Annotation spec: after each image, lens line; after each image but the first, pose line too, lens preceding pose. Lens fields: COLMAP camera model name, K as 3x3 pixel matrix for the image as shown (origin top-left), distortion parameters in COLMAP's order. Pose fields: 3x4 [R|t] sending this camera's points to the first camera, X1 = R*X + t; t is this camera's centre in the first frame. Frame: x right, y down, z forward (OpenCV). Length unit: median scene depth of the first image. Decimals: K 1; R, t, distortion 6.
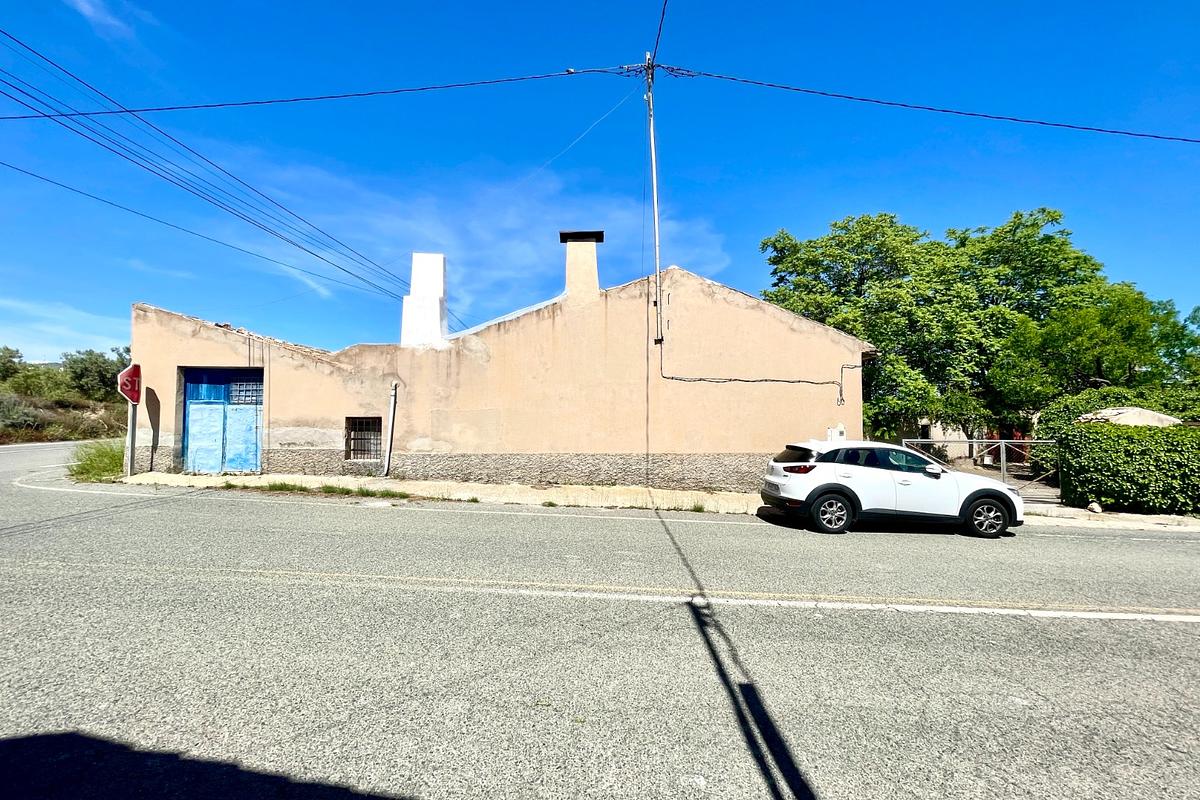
lens RADIAL K [[484.3, 0, 597.6], [0, 484.3, 400.8], [0, 0, 1]] dist [0.001253, 0.000297]
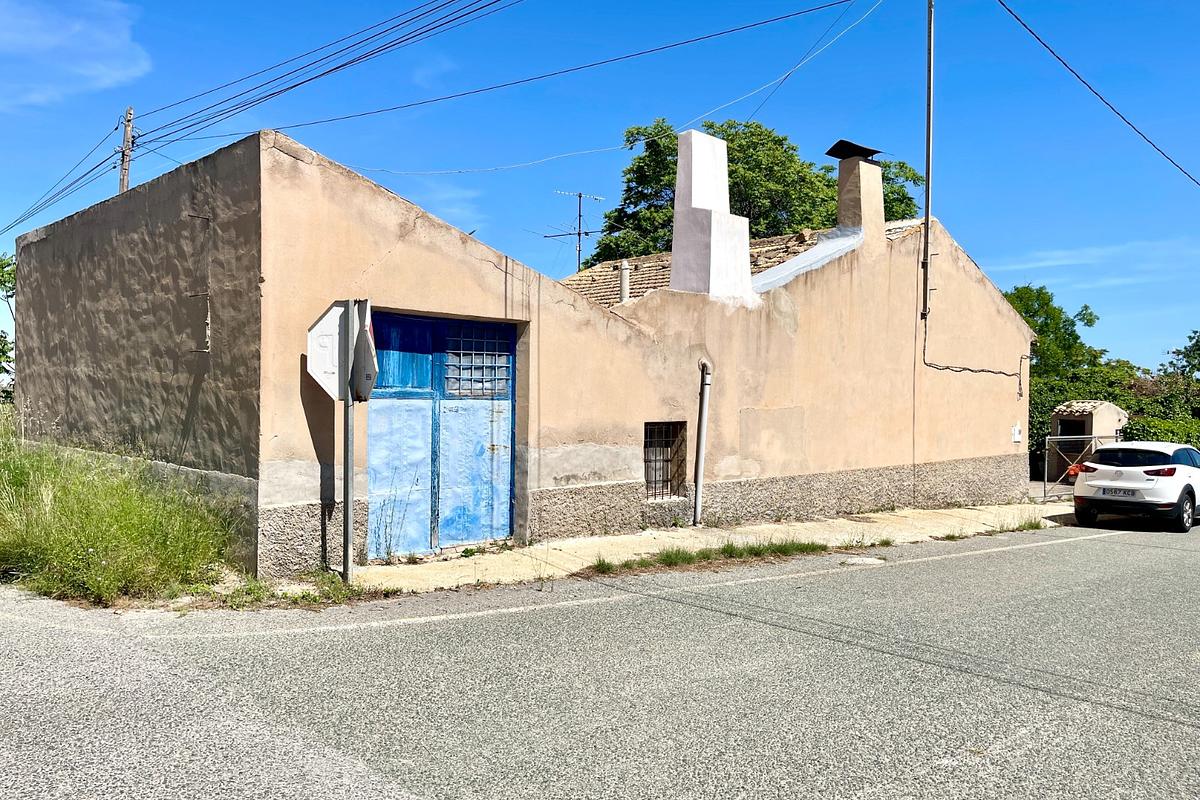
lens RADIAL K [[910.0, 0, 623.4], [0, 910.0, 401.3], [0, 0, 1]] dist [0.076021, -0.001619]
pose [[0.731114, -0.000192, 0.682256, -1.217043], [-0.029271, 0.999070, 0.031649, -0.021450], [-0.681628, -0.043109, 0.730428, 0.272226]]
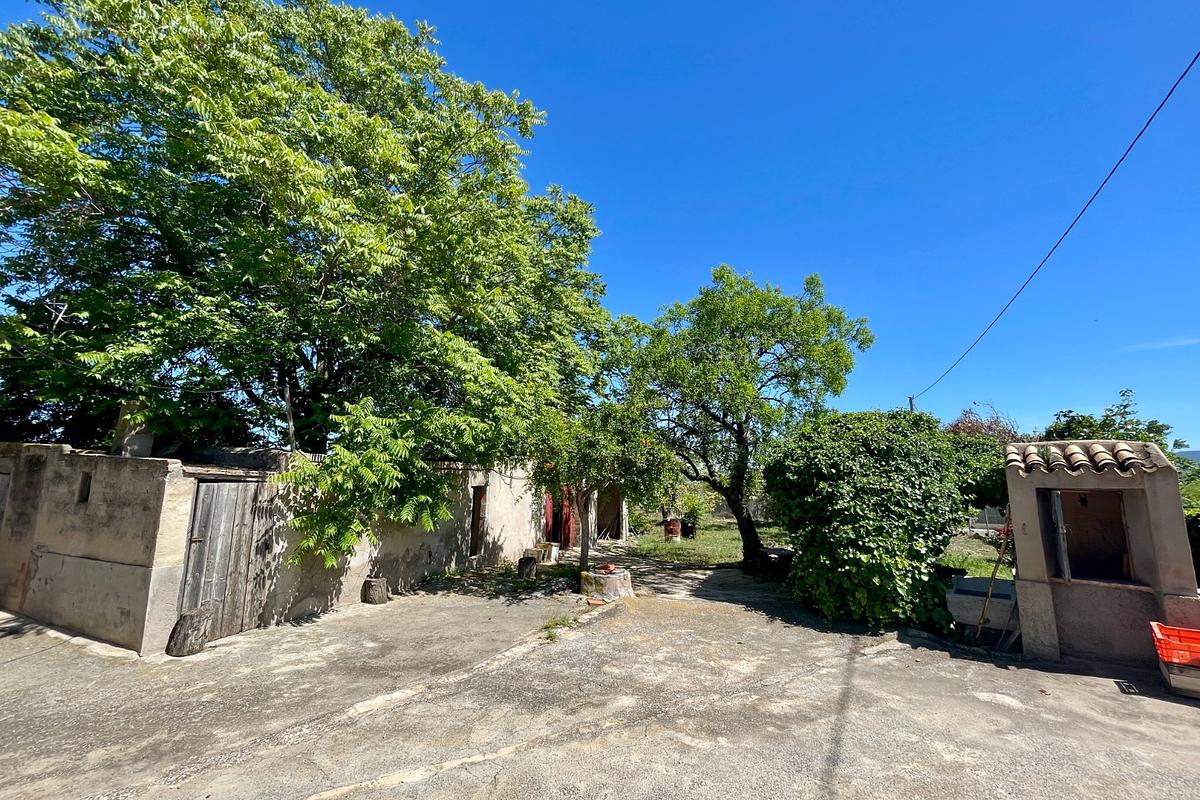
lens RADIAL K [[485.8, 0, 600.0], [0, 485.8, 400.0], [0, 0, 1]] dist [-0.019652, 0.014772]
pose [[0.388050, 0.154090, 0.908666, 0.631388], [-0.036244, 0.987713, -0.152016, 0.070599], [-0.920925, 0.026056, 0.388867, 1.472533]]
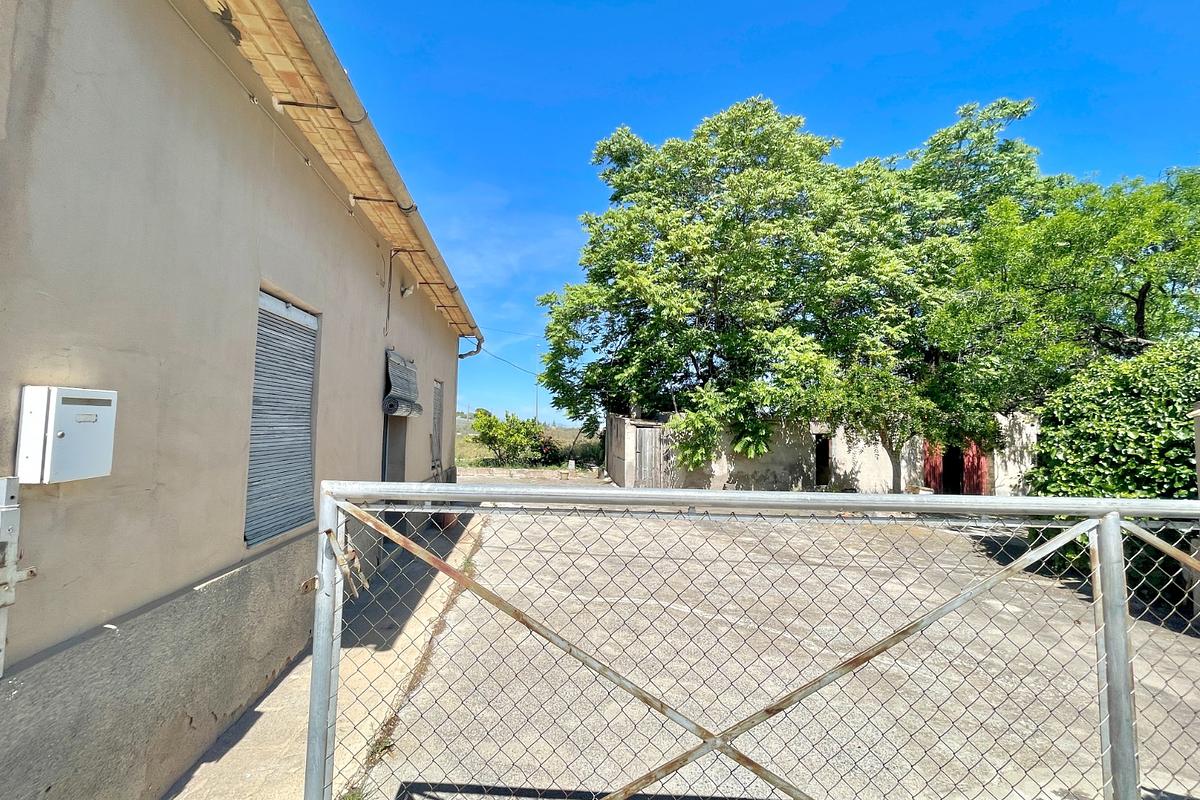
lens RADIAL K [[484.3, 0, 597.6], [0, 484.3, 400.8], [0, 0, 1]] dist [0.001253, 0.000297]
pose [[0.995523, 0.020359, 0.092305, 0.720914], [-0.017763, 0.999426, -0.028851, 0.064373], [-0.092839, 0.027082, 0.995313, 0.916739]]
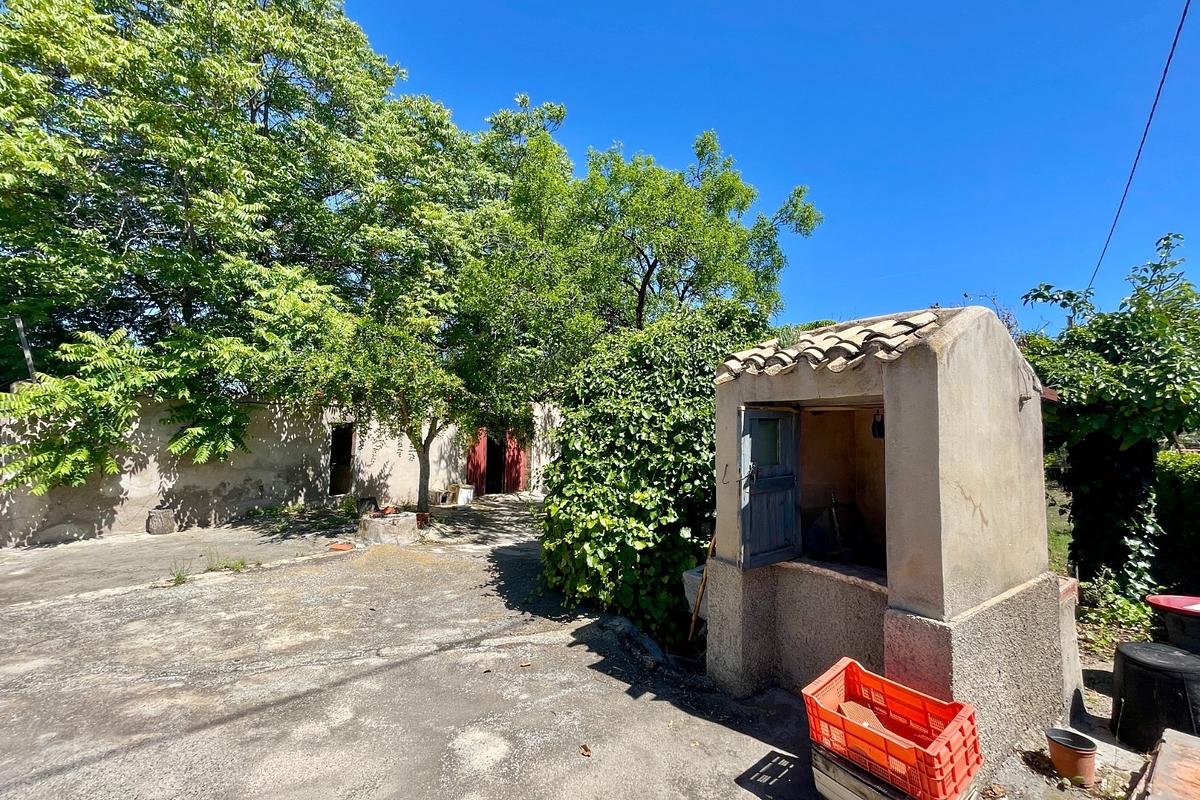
lens RADIAL K [[484.3, 0, 597.6], [0, 484.3, 400.8], [0, 0, 1]] dist [0.001253, 0.000297]
pose [[0.634881, 0.050674, 0.770947, 0.993652], [-0.031654, 0.998715, -0.039578, 0.080456], [-0.771962, 0.000724, 0.635669, 1.148682]]
